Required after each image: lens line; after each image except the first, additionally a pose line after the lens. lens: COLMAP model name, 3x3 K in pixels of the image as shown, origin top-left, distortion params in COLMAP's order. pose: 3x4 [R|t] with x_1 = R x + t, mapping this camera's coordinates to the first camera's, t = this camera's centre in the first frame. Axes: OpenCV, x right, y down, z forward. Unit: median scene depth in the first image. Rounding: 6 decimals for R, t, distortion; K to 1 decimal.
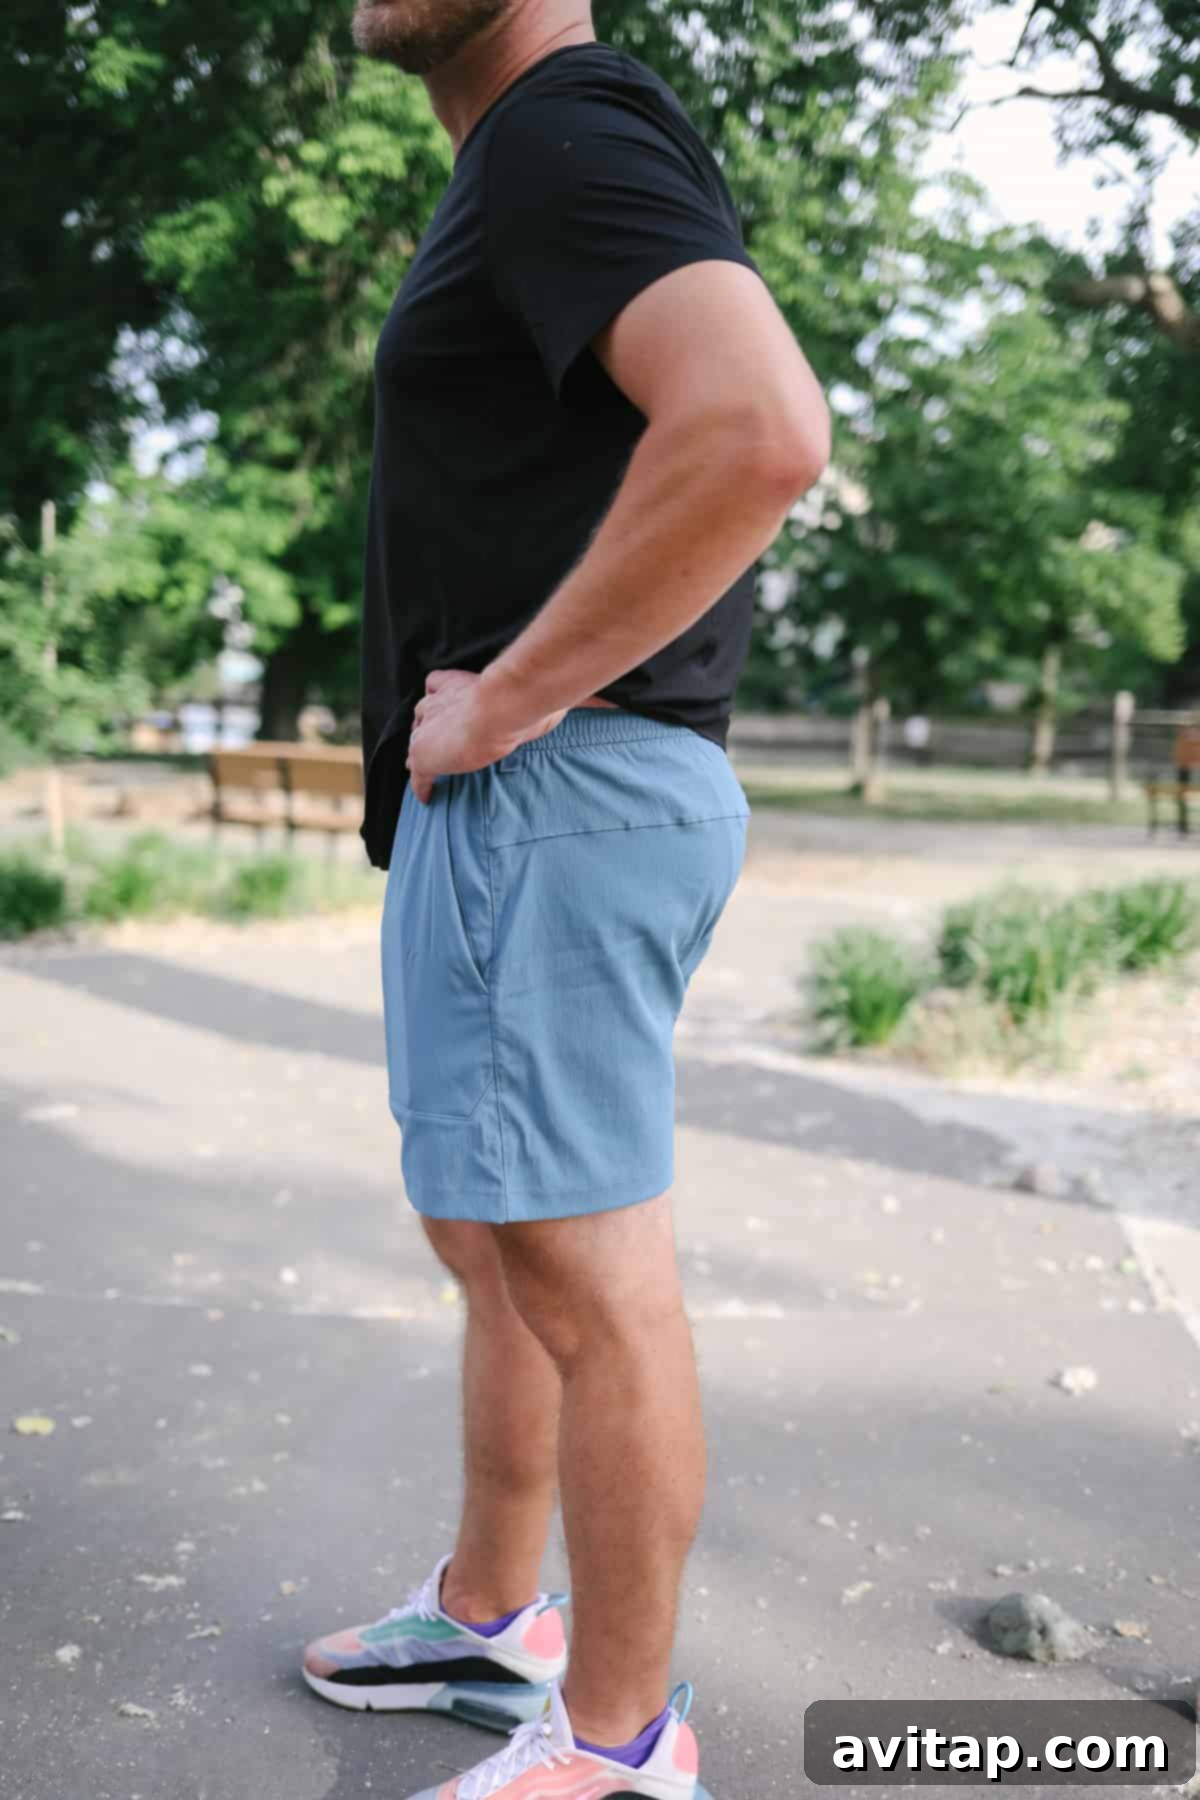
lens RADIAL K [[1722.7, 0, 600.0], [0, 1722.7, 900.0], [0, 0, 1]] dist [-0.044828, 0.018504]
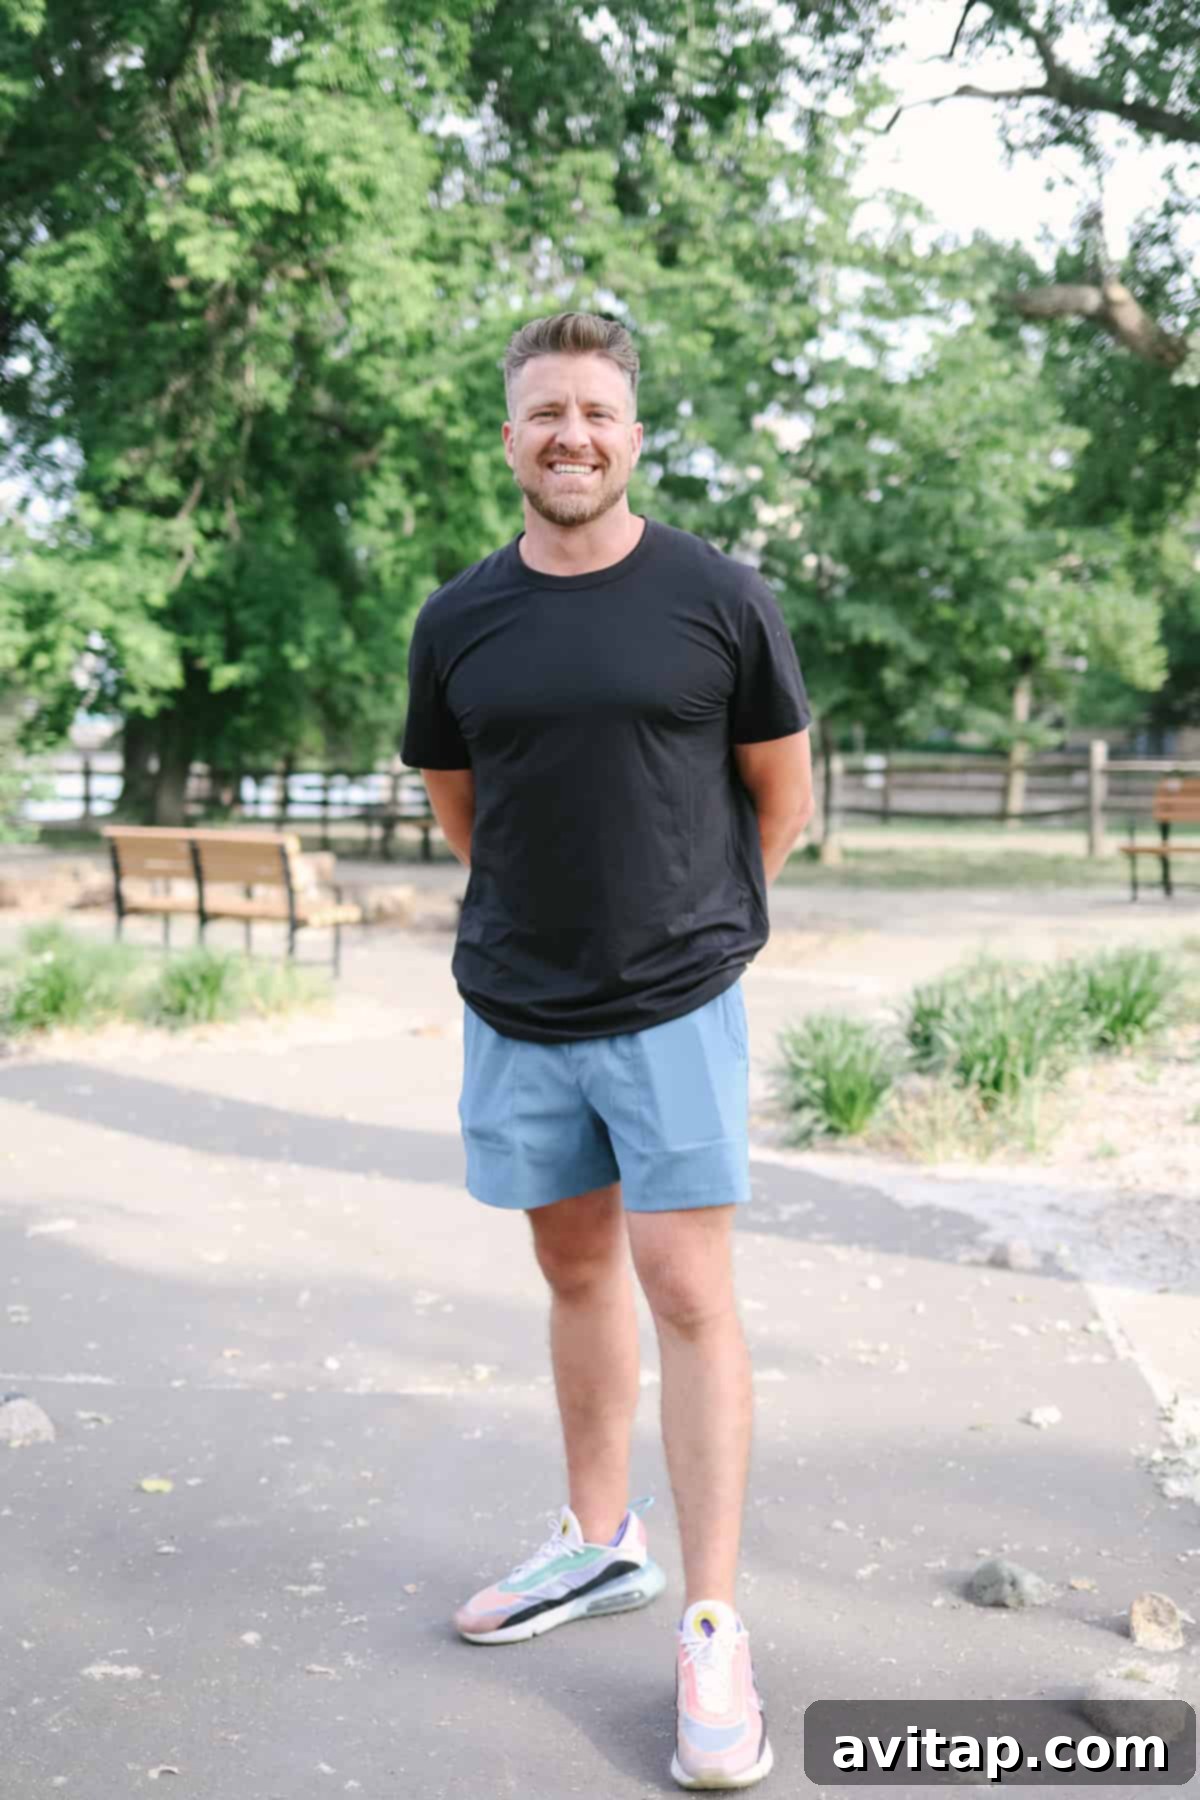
lens RADIAL K [[2015.3, 0, 559.7], [0, 2015.3, 838.8], [0, 0, 1]] dist [-0.054326, 0.044922]
pose [[0.999220, -0.029592, 0.026140, -0.015090], [0.031283, 0.997275, -0.066816, -0.006219], [-0.024092, 0.067582, 0.997423, -0.076245]]
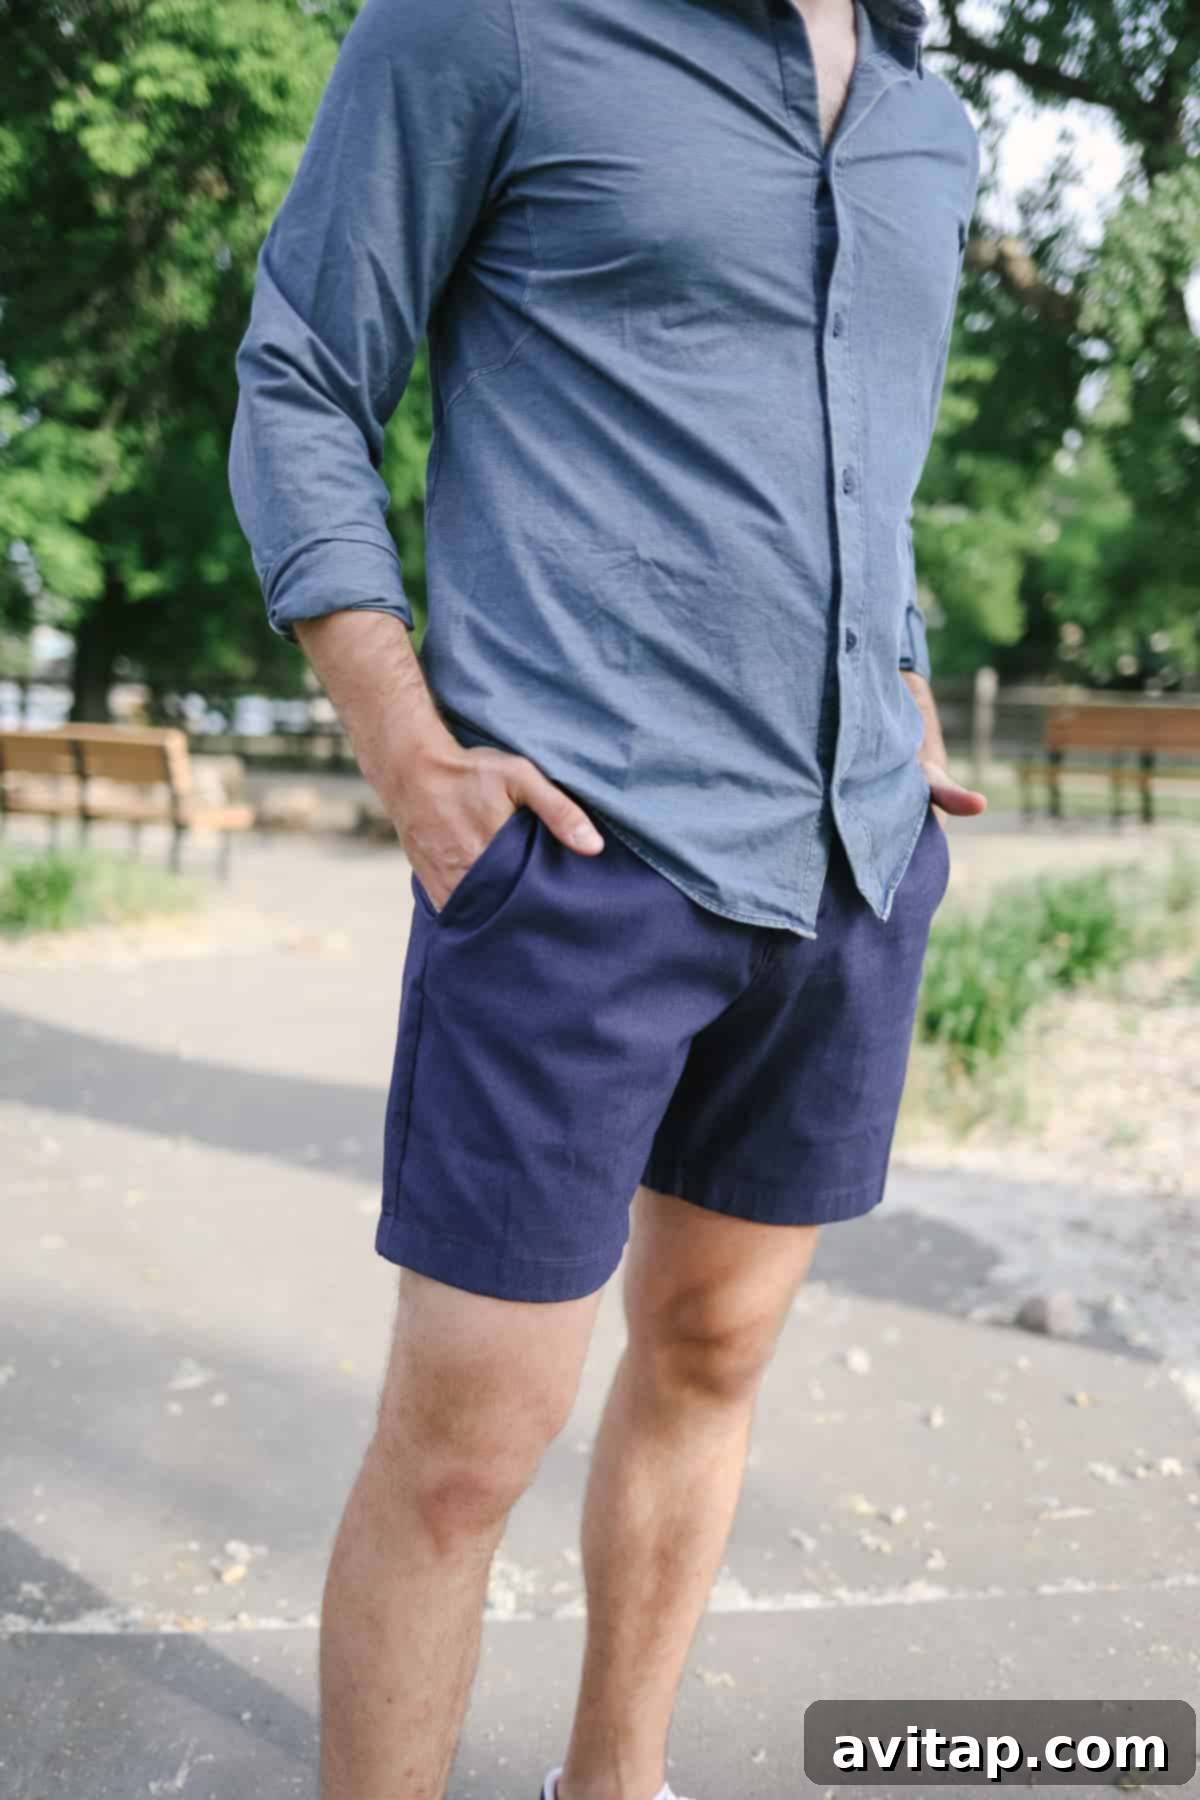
lens RADIAL K [[1722.7, 0, 600.0], [0, 1722.7, 900.0], [0, 0, 1]] dist [-0.044828, 0.018504]
pose [[0.995209, -0.010484, 0.097204, -0.002376], [0.009372, 0.999885, 0.011883, -0.007837], [-0.097318, -0.010915, 0.995194, 0.085076]]
